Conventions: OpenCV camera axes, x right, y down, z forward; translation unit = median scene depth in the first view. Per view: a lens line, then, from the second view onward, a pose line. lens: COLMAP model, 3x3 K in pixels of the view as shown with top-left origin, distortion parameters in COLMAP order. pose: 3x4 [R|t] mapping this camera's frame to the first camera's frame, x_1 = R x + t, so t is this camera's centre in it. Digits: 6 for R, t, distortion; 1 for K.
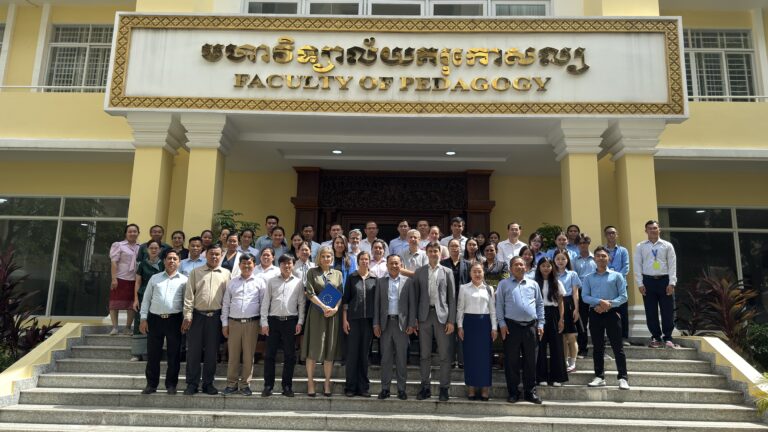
lens RADIAL K [[580.8, 0, 383.0], [0, 580.8, 212.7], [0, 0, 1]] dist [-0.002122, -0.012458]
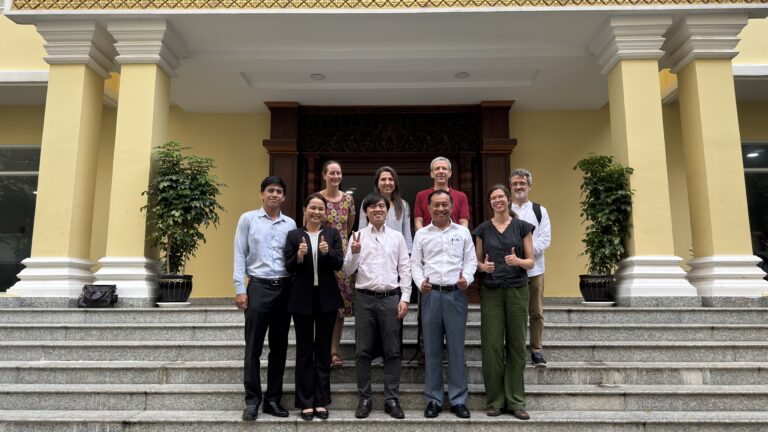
lens RADIAL K [[580.8, 0, 385.4], [0, 580.8, 219.1], [0, 0, 1]] dist [-0.002122, -0.012458]
pose [[0.999766, -0.019644, 0.009086, 0.002058], [0.019356, 0.999339, 0.030782, 0.073703], [-0.009685, -0.030598, 0.999485, 0.228257]]
